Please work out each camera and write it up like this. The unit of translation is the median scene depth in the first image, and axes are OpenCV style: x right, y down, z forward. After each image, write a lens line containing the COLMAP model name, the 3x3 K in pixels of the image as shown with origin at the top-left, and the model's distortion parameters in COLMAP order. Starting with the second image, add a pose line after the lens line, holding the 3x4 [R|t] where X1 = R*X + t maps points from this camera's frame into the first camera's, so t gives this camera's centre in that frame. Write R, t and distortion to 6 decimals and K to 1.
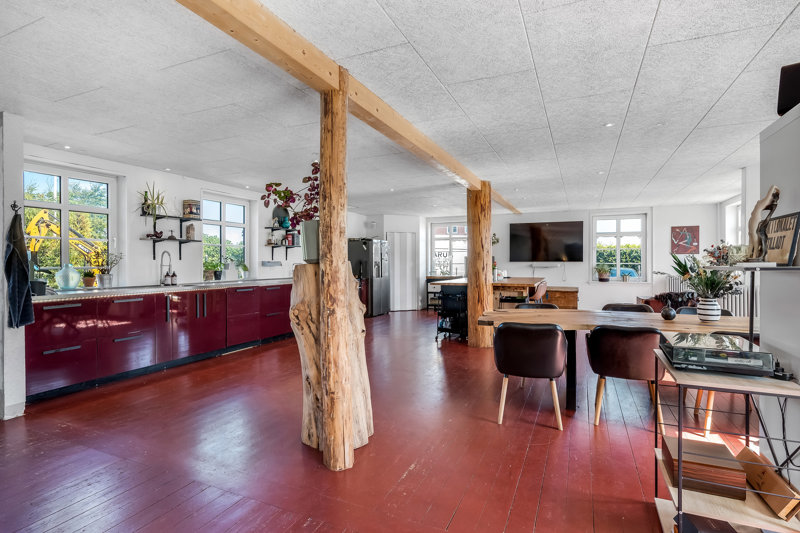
lens RADIAL K [[404.4, 0, 400.0], [0, 404.4, 266.5], [0, 0, 1]] dist [-0.002839, -0.000232]
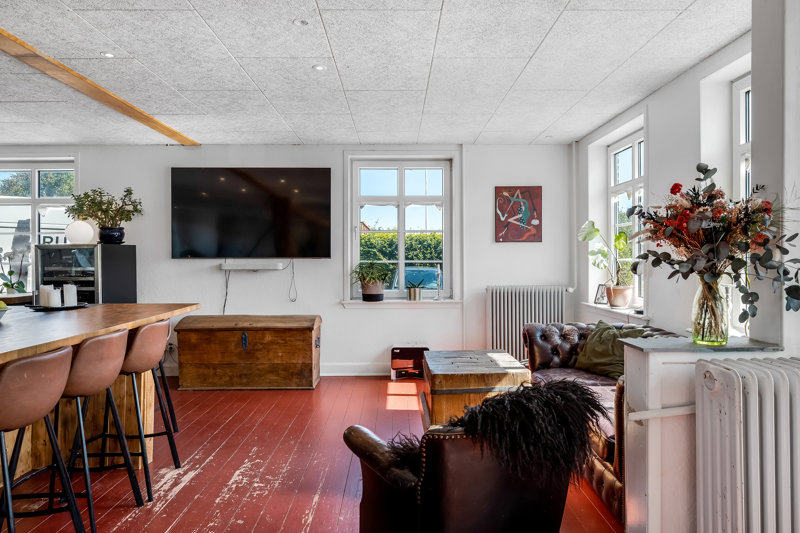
lens RADIAL K [[510.9, 0, 400.0], [0, 510.9, 266.5], [0, 0, 1]] dist [-0.001685, -0.000021]
pose [[0.908213, -0.008516, 0.418421, 0.306614], [0.007233, 0.999963, 0.004653, -0.004926], [-0.418445, -0.001199, 0.908241, 0.484719]]
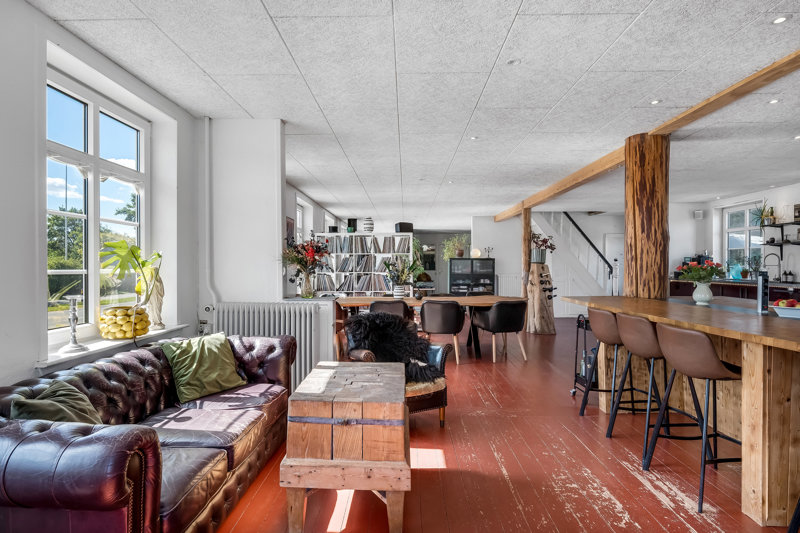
lens RADIAL K [[404.4, 0, 400.0], [0, 404.4, 266.5], [0, 0, 1]] dist [-0.002839, -0.000232]
pose [[-0.917314, 0.007079, -0.398101, 0.560765], [0.001538, 0.999897, 0.014235, -0.011208], [0.398160, 0.012445, -0.917231, 1.001348]]
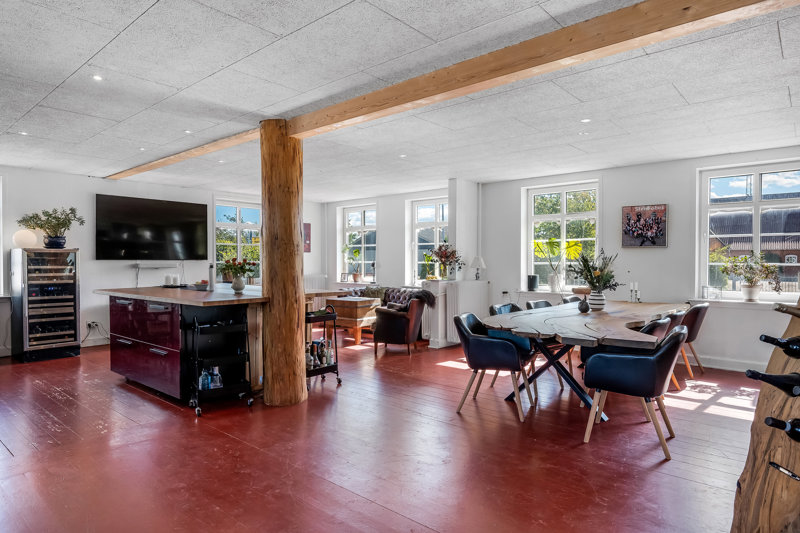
lens RADIAL K [[476.0, 0, 400.0], [0, 476.0, 266.5], [0, 0, 1]] dist [-0.005846, -0.001771]
pose [[0.289885, -0.010257, 0.957006, -0.294061], [0.008827, 0.999929, 0.008043, -0.003942], [-0.957021, 0.006116, 0.289955, 0.448087]]
